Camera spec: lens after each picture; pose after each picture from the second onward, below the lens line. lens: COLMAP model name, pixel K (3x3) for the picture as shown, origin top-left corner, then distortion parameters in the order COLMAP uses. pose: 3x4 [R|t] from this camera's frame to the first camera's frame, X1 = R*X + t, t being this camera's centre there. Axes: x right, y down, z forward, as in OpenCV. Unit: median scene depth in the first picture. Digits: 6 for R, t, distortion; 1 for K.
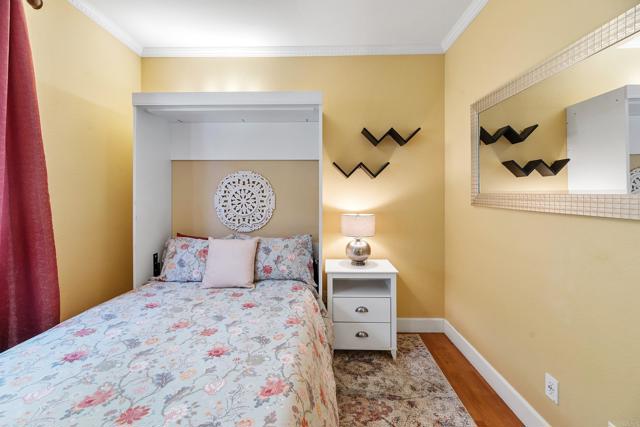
lens RADIAL K [[262.6, 0, 313.6], [0, 262.6, 199.5], [0, 0, 1]] dist [-0.000575, -0.000055]
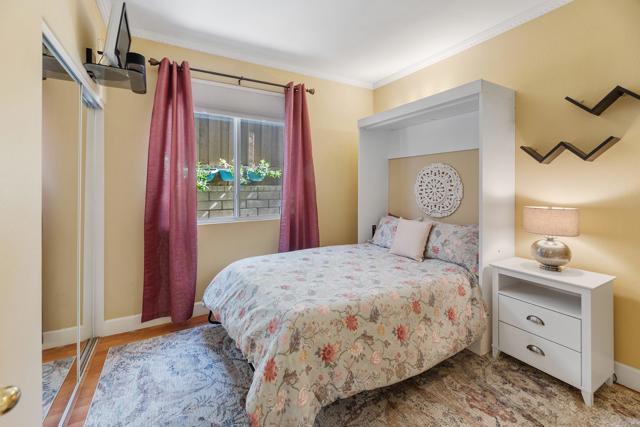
lens RADIAL K [[275.8, 0, 320.8], [0, 275.8, 187.7], [0, 0, 1]] dist [-0.001373, -0.000336]
pose [[0.526029, 0.003114, -0.850461, 0.527120], [-0.010699, 0.999938, -0.002956, 0.005898], [0.850399, 0.010654, 0.526030, -0.050129]]
